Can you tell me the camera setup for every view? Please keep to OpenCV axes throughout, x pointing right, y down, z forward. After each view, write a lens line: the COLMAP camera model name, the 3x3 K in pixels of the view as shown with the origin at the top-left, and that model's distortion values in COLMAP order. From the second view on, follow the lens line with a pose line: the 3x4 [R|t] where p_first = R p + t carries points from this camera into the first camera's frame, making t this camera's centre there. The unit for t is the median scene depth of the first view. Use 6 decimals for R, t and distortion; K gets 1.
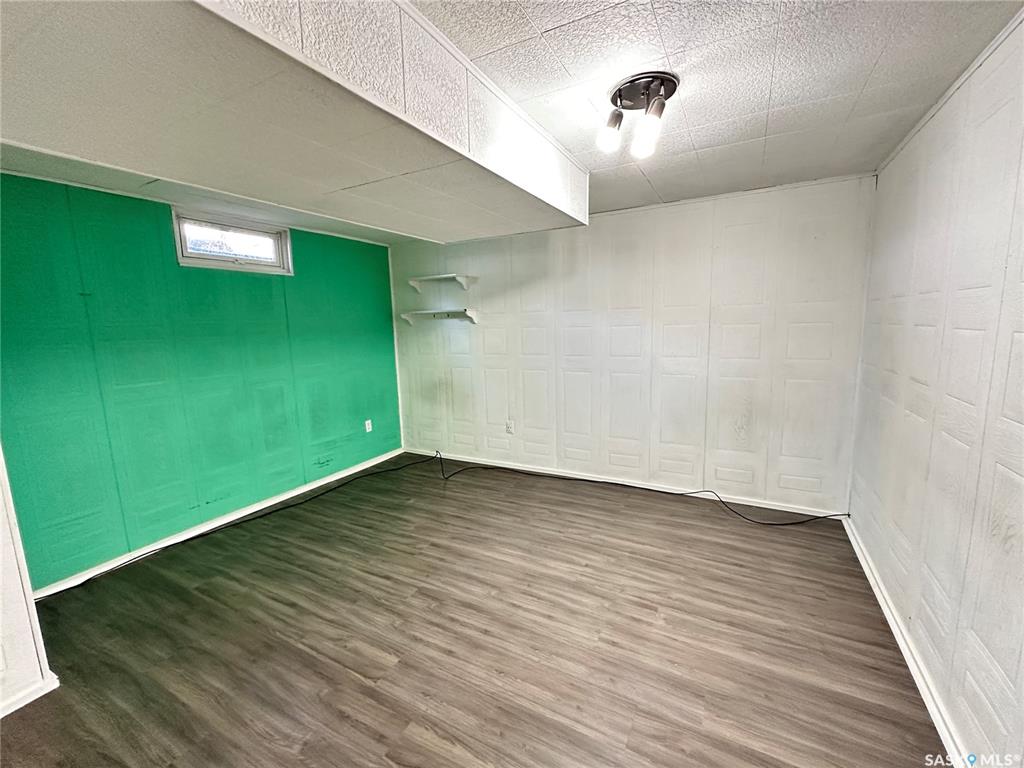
lens RADIAL K [[425.7, 0, 512.0], [0, 425.7, 384.0], [0, 0, 1]] dist [-0.003150, 0.000170]
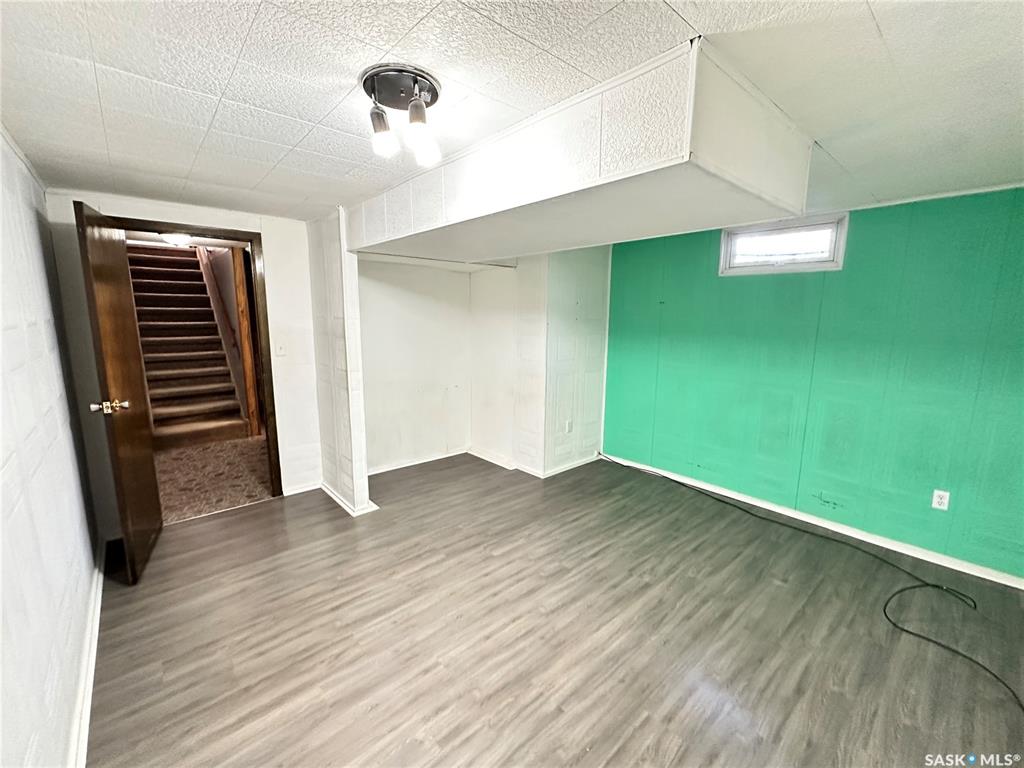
lens RADIAL K [[425.7, 0, 512.0], [0, 425.7, 384.0], [0, 0, 1]] dist [-0.003150, 0.000170]
pose [[-0.349318, 0.180989, -0.919359, 0.675320], [-0.132824, 0.961696, 0.239791, -0.207559], [0.927542, 0.205876, -0.311898, 0.955543]]
